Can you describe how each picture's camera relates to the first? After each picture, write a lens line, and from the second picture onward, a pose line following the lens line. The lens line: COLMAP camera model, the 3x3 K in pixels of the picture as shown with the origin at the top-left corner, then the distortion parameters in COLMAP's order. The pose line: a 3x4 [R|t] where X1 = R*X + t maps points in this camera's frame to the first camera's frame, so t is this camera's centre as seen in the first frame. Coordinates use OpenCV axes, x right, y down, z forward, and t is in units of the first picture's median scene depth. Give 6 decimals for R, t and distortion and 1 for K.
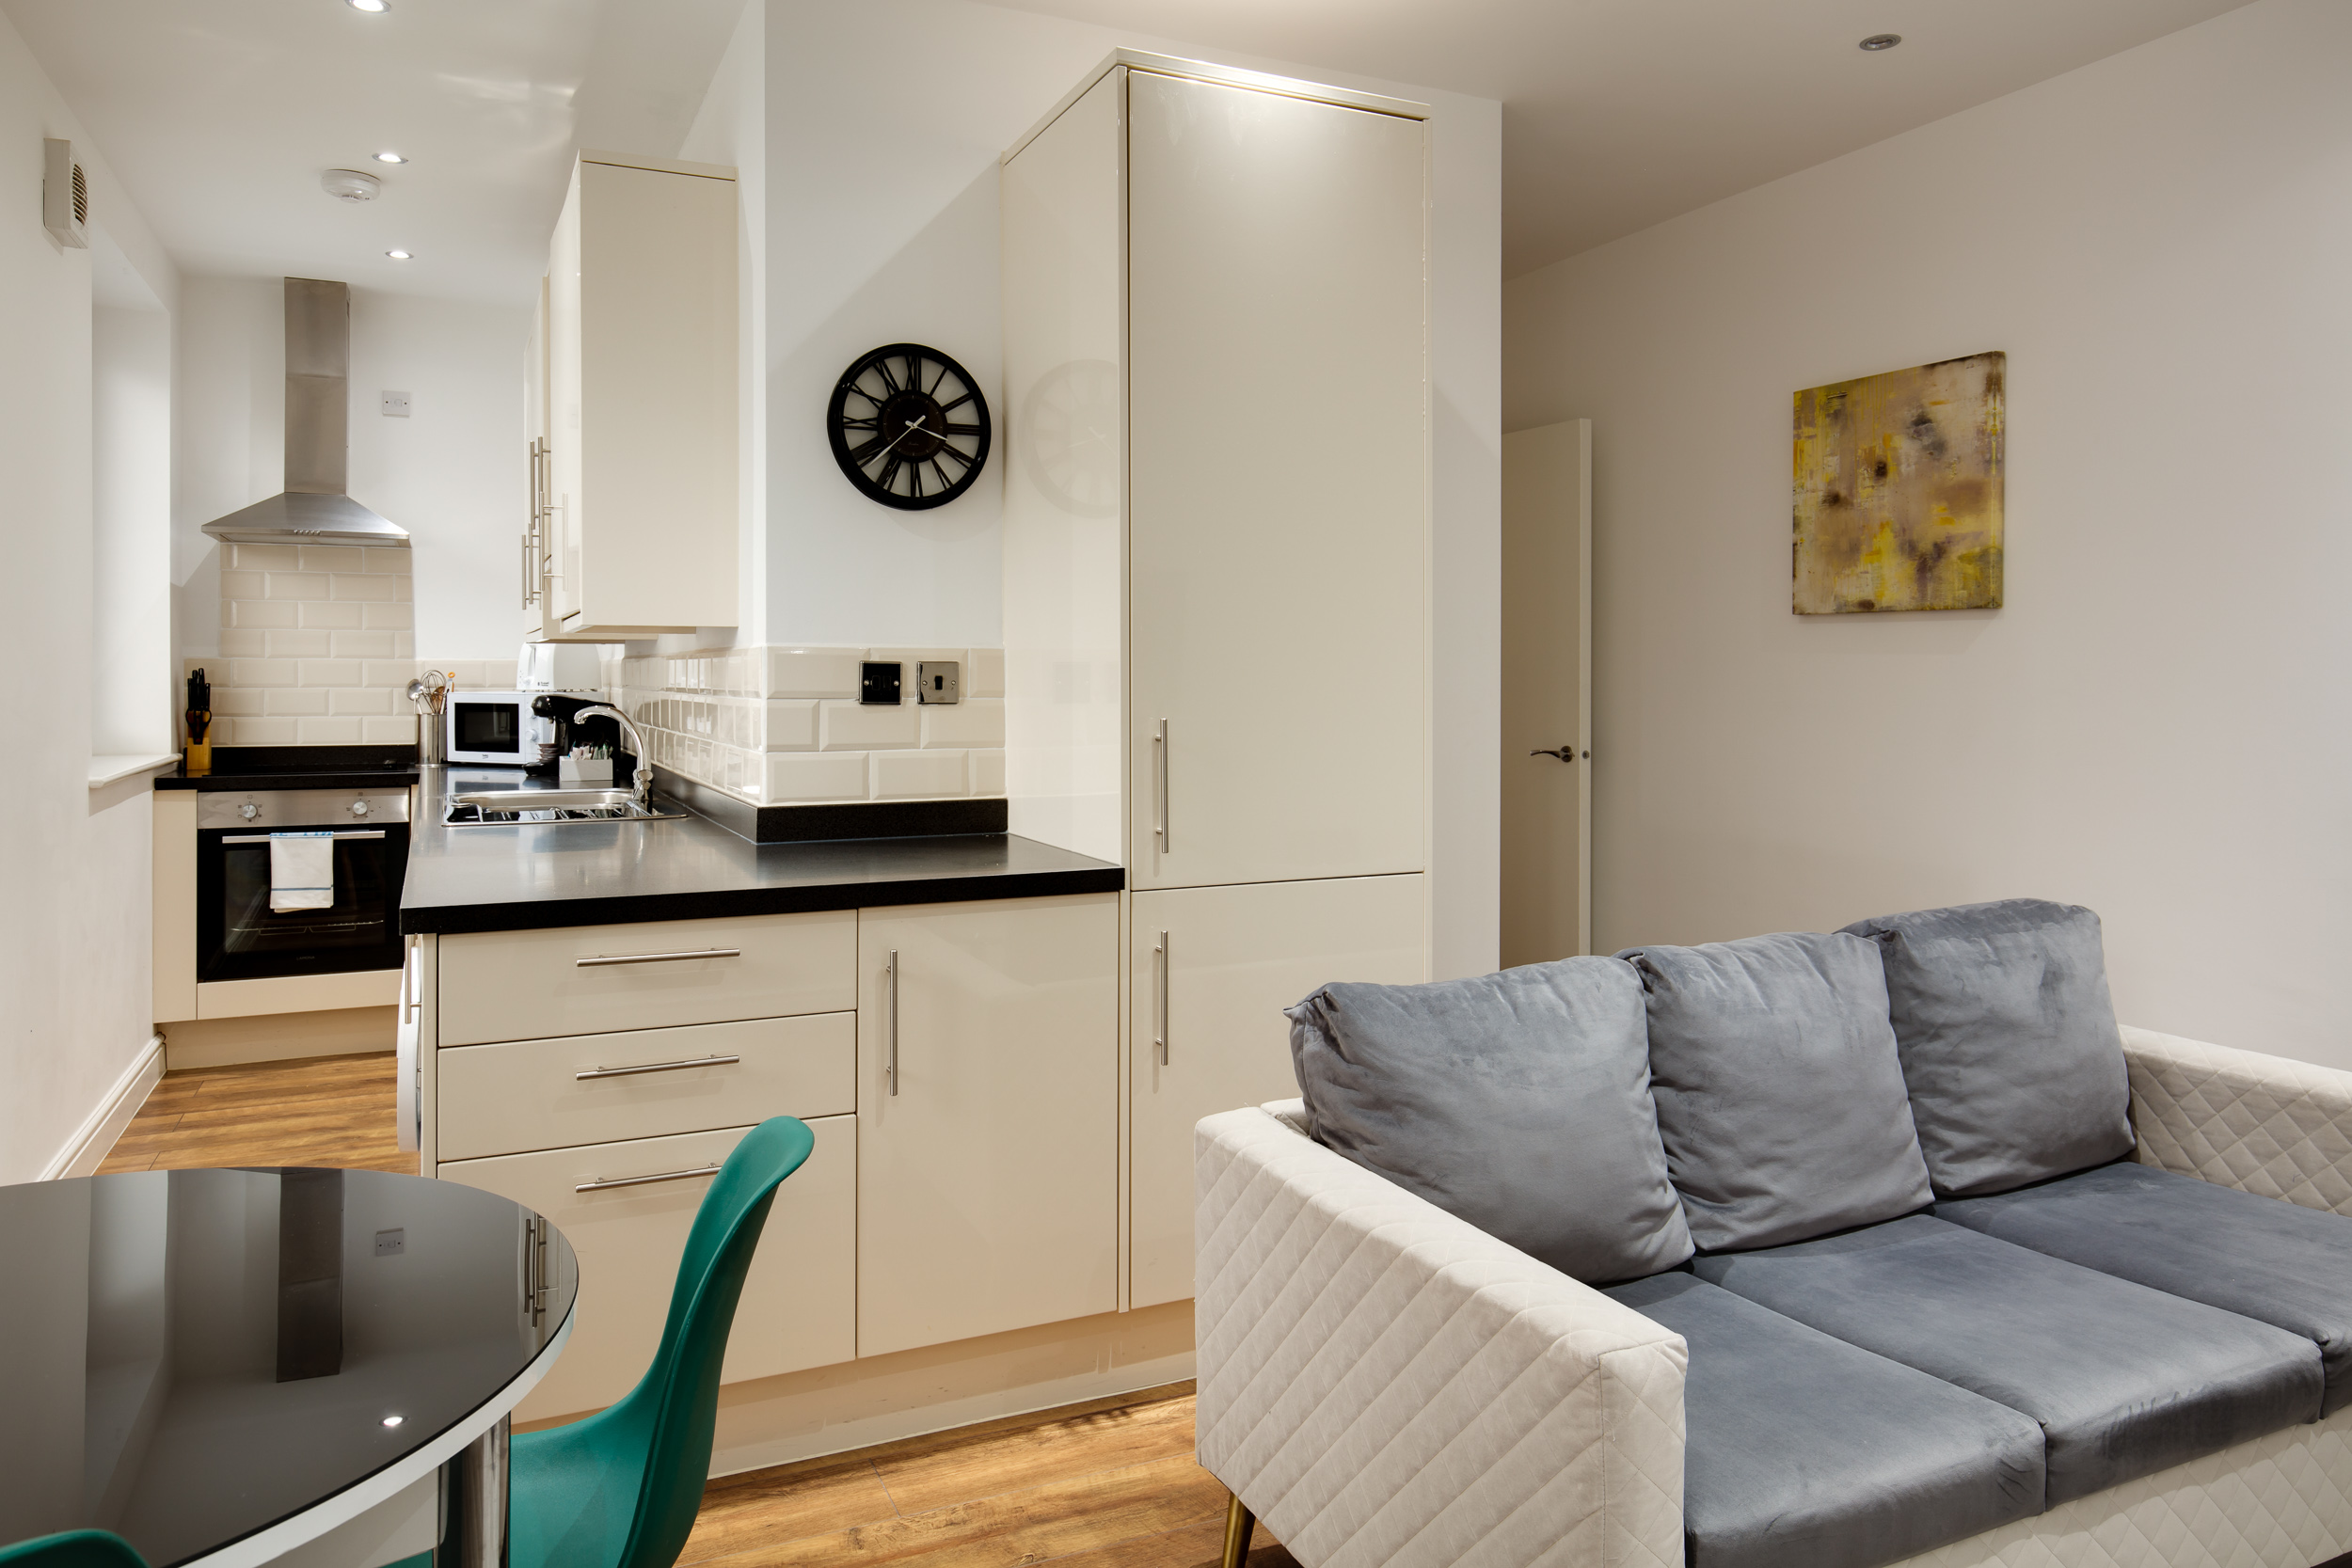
lens RADIAL K [[1547.3, 0, 1251.5], [0, 1547.3, 689.0], [0, 0, 1]] dist [-0.000006, 0.003239]
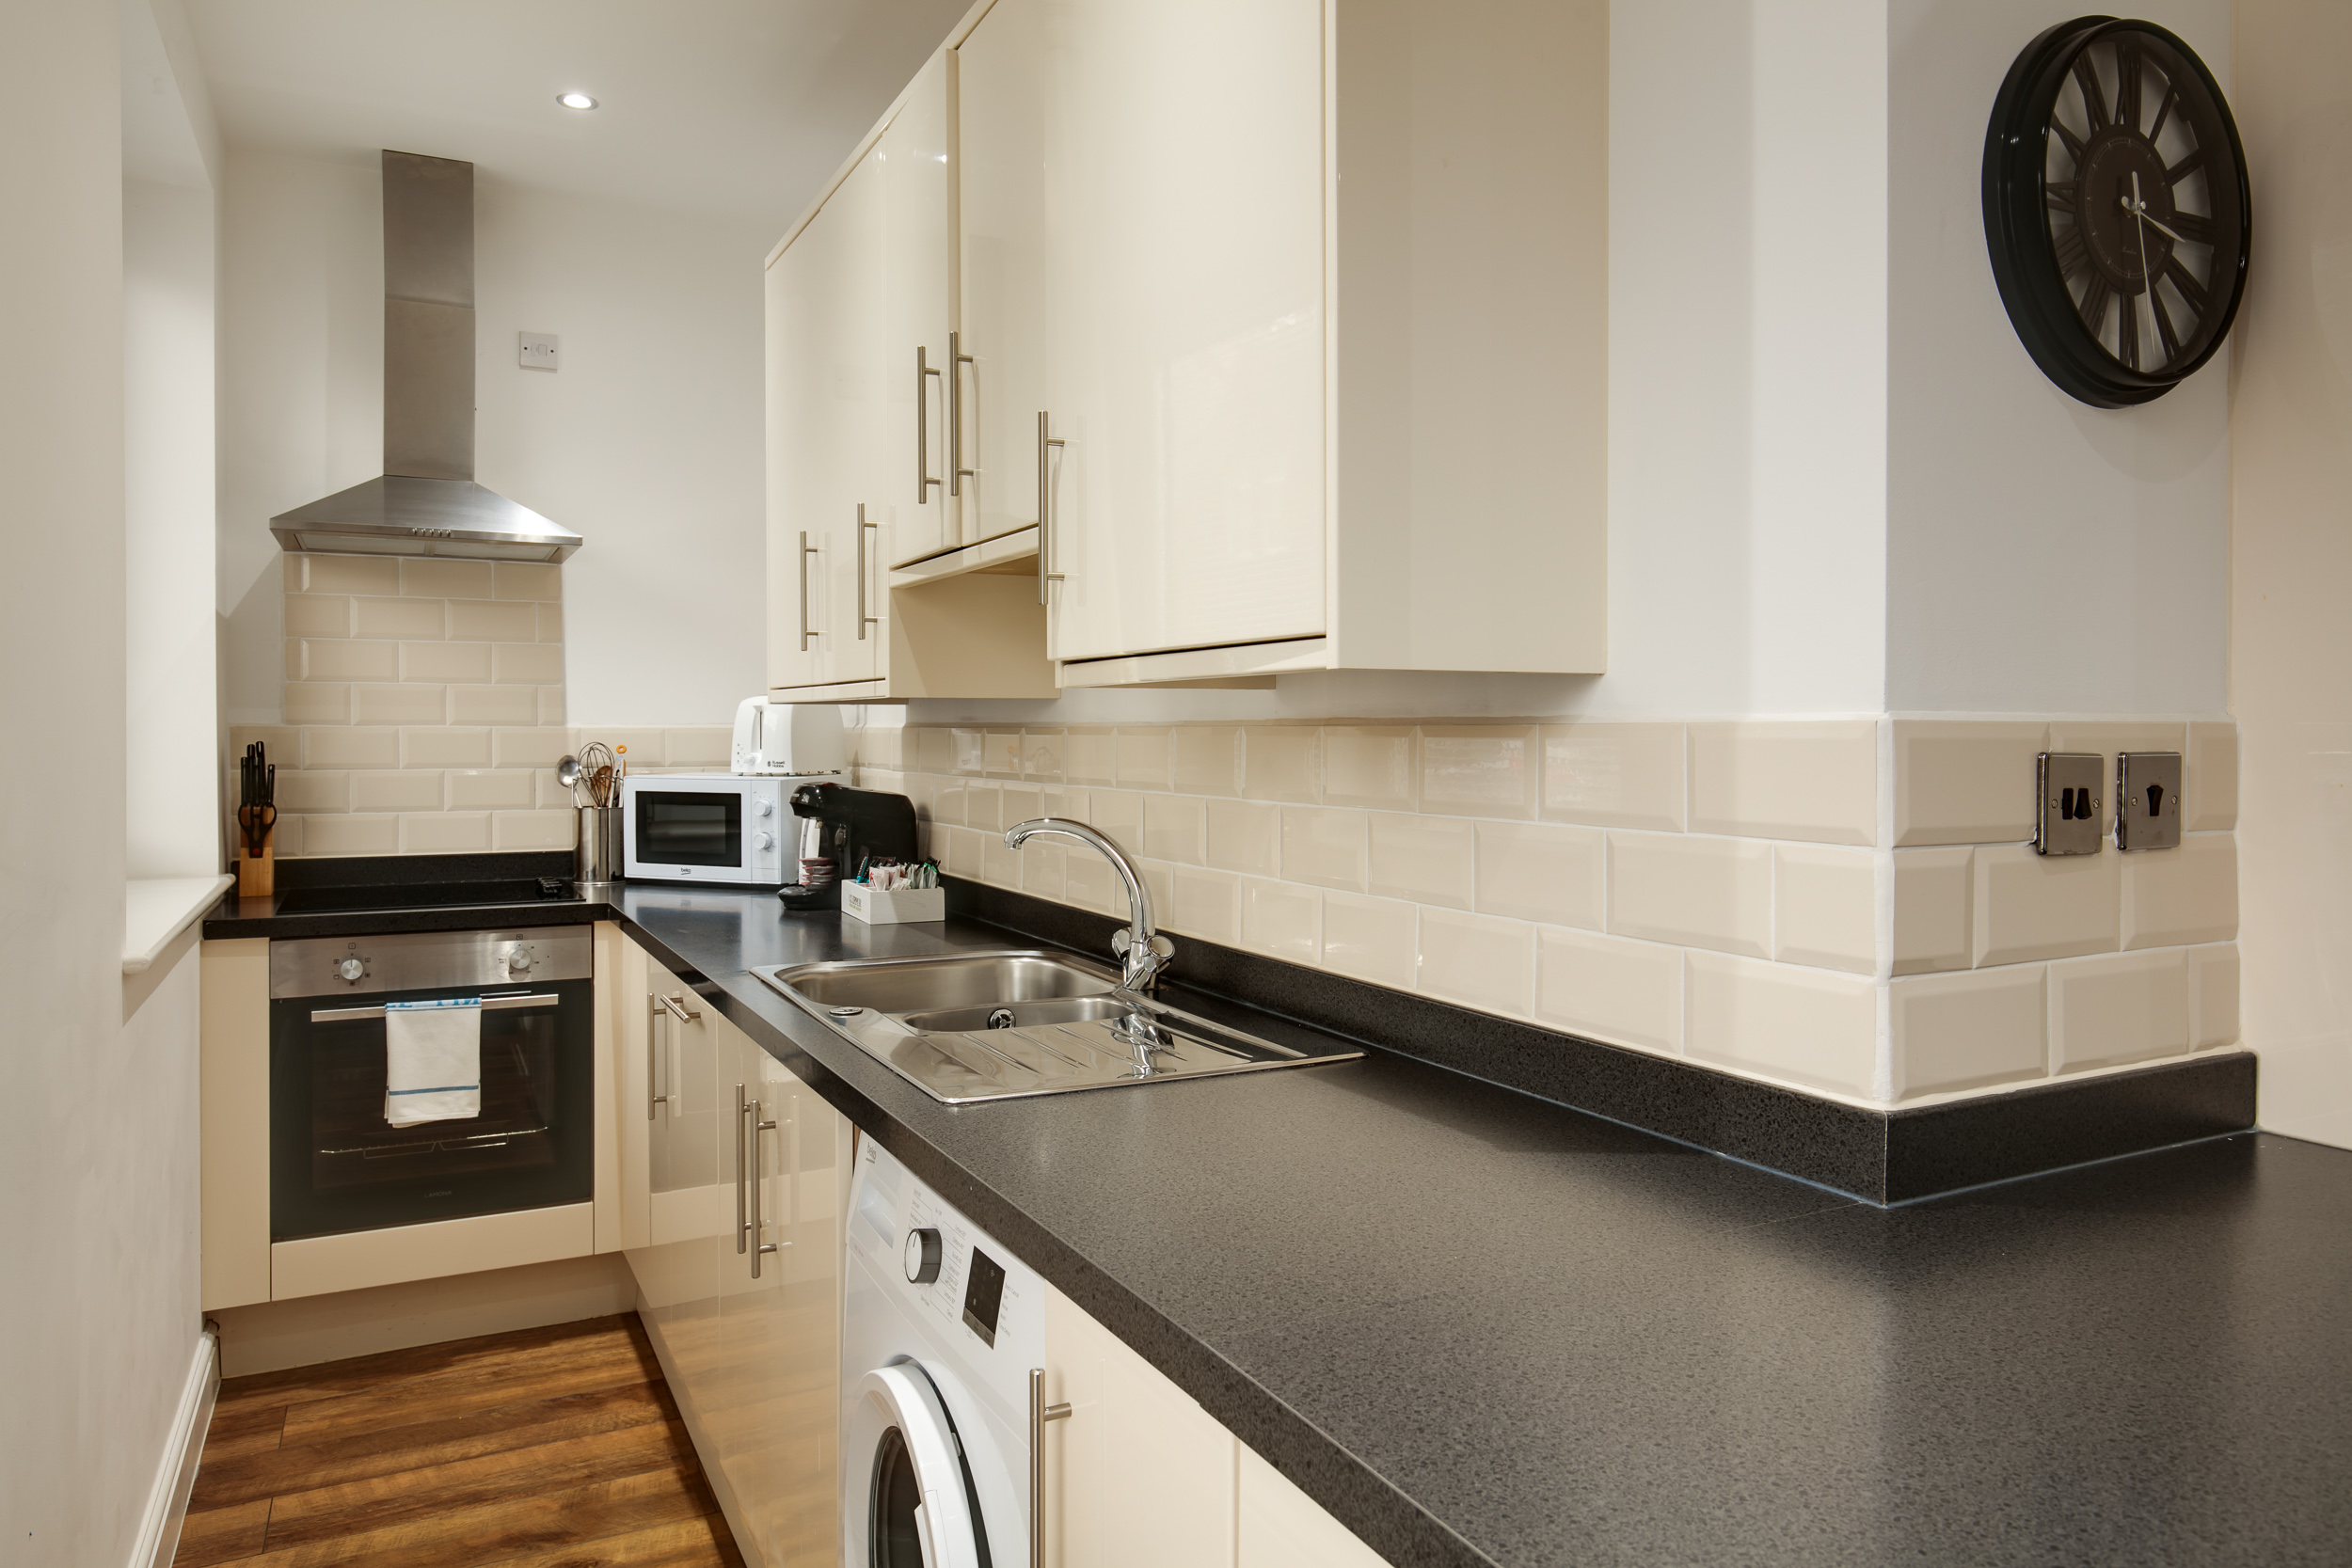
lens RADIAL K [[1455.9, 0, 1183.7], [0, 1455.9, 748.7], [0, 0, 1]] dist [0.000597, 0.001194]
pose [[0.999541, -0.001073, 0.030270, -0.322892], [0.000910, 0.999985, 0.005403, -0.014036], [-0.030276, -0.005373, 0.999527, 0.391959]]
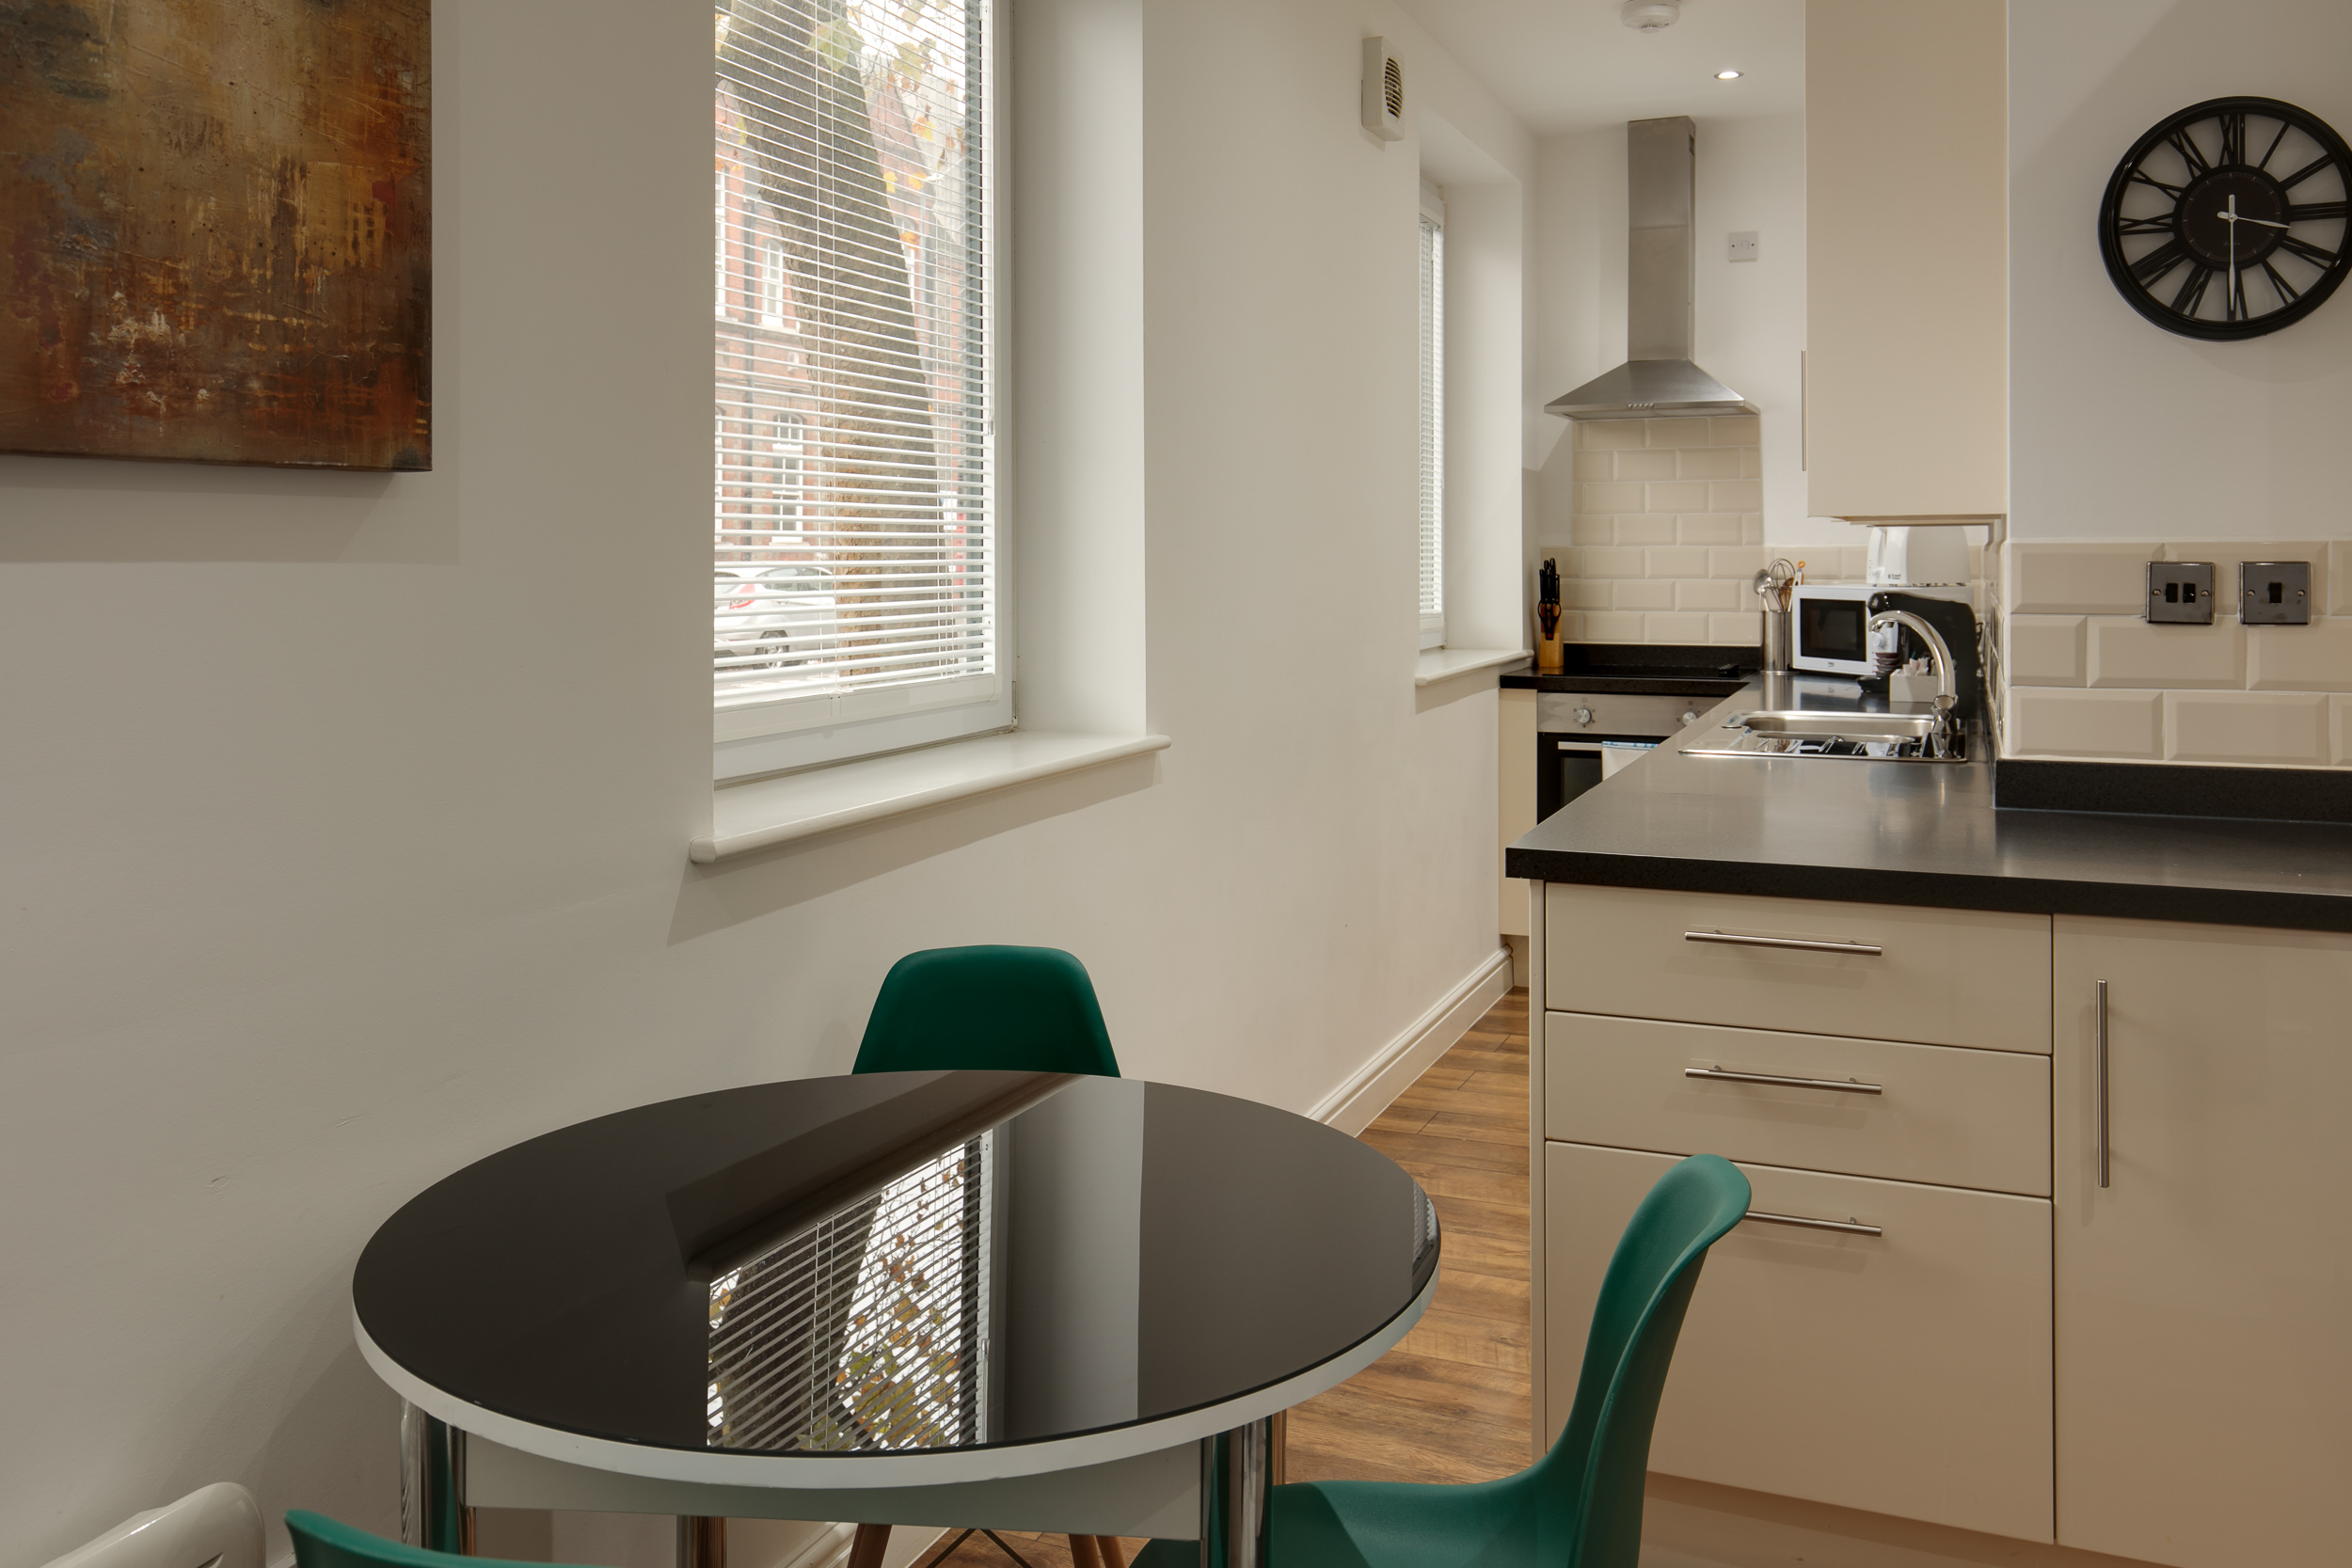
lens RADIAL K [[2031.3, 0, 1180.4], [0, 2031.3, 552.8], [0, 0, 1]] dist [0.003172, 0.059427]
pose [[0.651146, -0.003922, -0.758943, 0.106725], [0.000756, 0.999990, -0.004519, -0.011812], [0.758952, 0.002369, 0.651142, 0.039476]]
